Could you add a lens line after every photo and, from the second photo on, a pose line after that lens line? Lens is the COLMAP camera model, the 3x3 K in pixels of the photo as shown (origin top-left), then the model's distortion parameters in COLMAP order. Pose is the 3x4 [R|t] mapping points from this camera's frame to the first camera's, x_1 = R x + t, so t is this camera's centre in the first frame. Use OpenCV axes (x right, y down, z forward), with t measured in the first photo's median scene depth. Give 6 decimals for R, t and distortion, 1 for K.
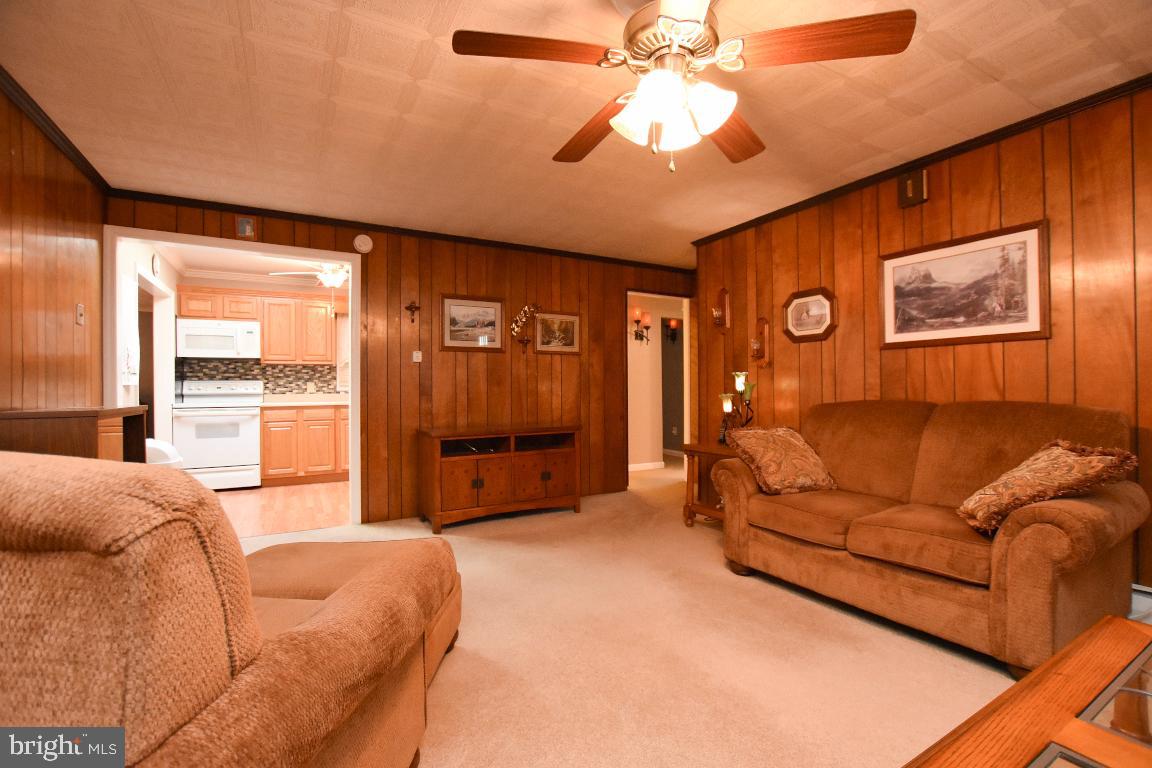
lens RADIAL K [[514.3, 0, 577.0], [0, 514.3, 386.6], [0, 0, 1]] dist [-0.023596, 0.003549]
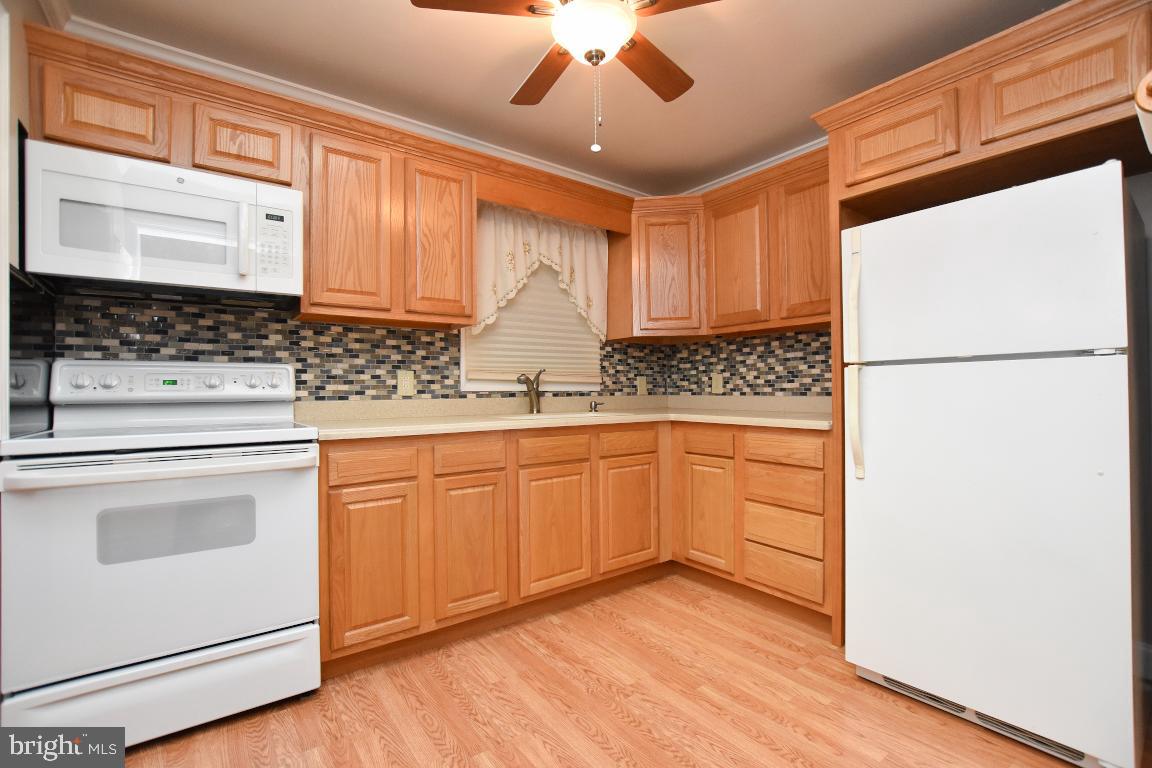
lens RADIAL K [[514.3, 0, 571.4], [0, 514.3, 385.4], [0, 0, 1]] dist [-0.023596, 0.003549]
pose [[0.991175, 0.002159, 0.132543, -0.444080], [-0.001885, 0.999996, -0.002192, 0.004229], [-0.132547, 0.001923, 0.991175, 0.577821]]
